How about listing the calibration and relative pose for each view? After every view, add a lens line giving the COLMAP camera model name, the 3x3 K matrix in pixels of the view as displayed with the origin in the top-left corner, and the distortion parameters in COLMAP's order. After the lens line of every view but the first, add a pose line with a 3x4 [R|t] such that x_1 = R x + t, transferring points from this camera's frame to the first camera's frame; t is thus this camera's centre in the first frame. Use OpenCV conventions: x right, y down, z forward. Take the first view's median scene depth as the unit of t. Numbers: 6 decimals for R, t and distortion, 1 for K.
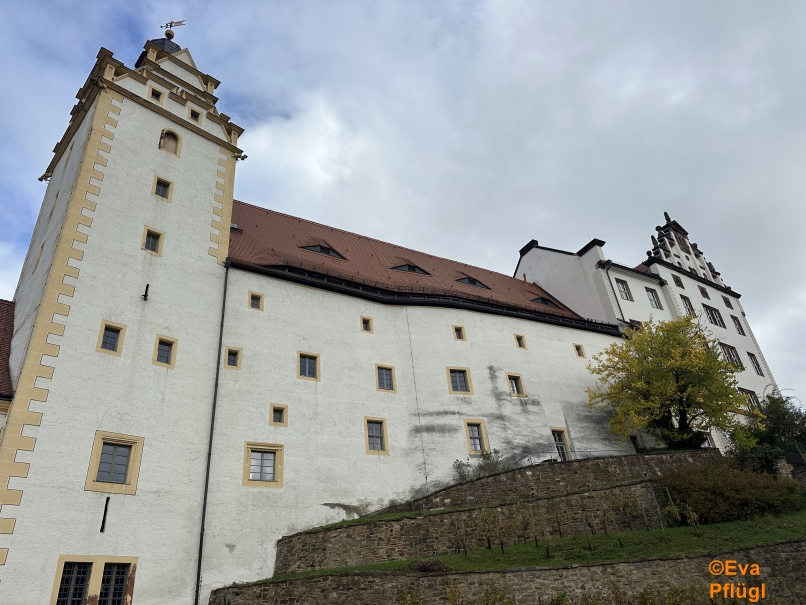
lens RADIAL K [[557.5, 0, 403.0], [0, 557.5, 302.5], [0, 0, 1]] dist [0.030034, -0.045751]
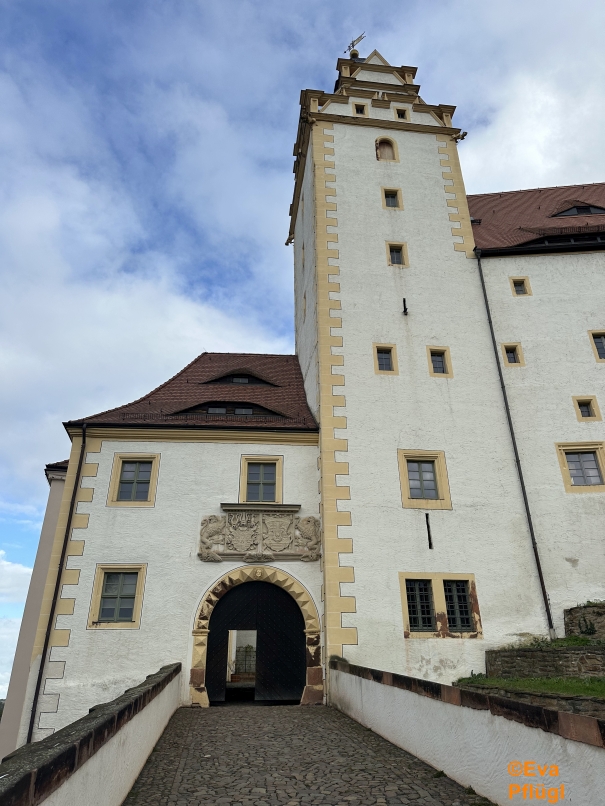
lens RADIAL K [[515.2, 0, 302.5], [0, 515.2, 403.0], [0, 0, 1]] dist [0.092524, -0.145200]
pose [[0.803091, -0.195472, -0.562882, -0.136675], [0.254021, 0.966831, 0.026673, 0.074018], [0.538998, -0.164404, 0.826107, 0.153671]]
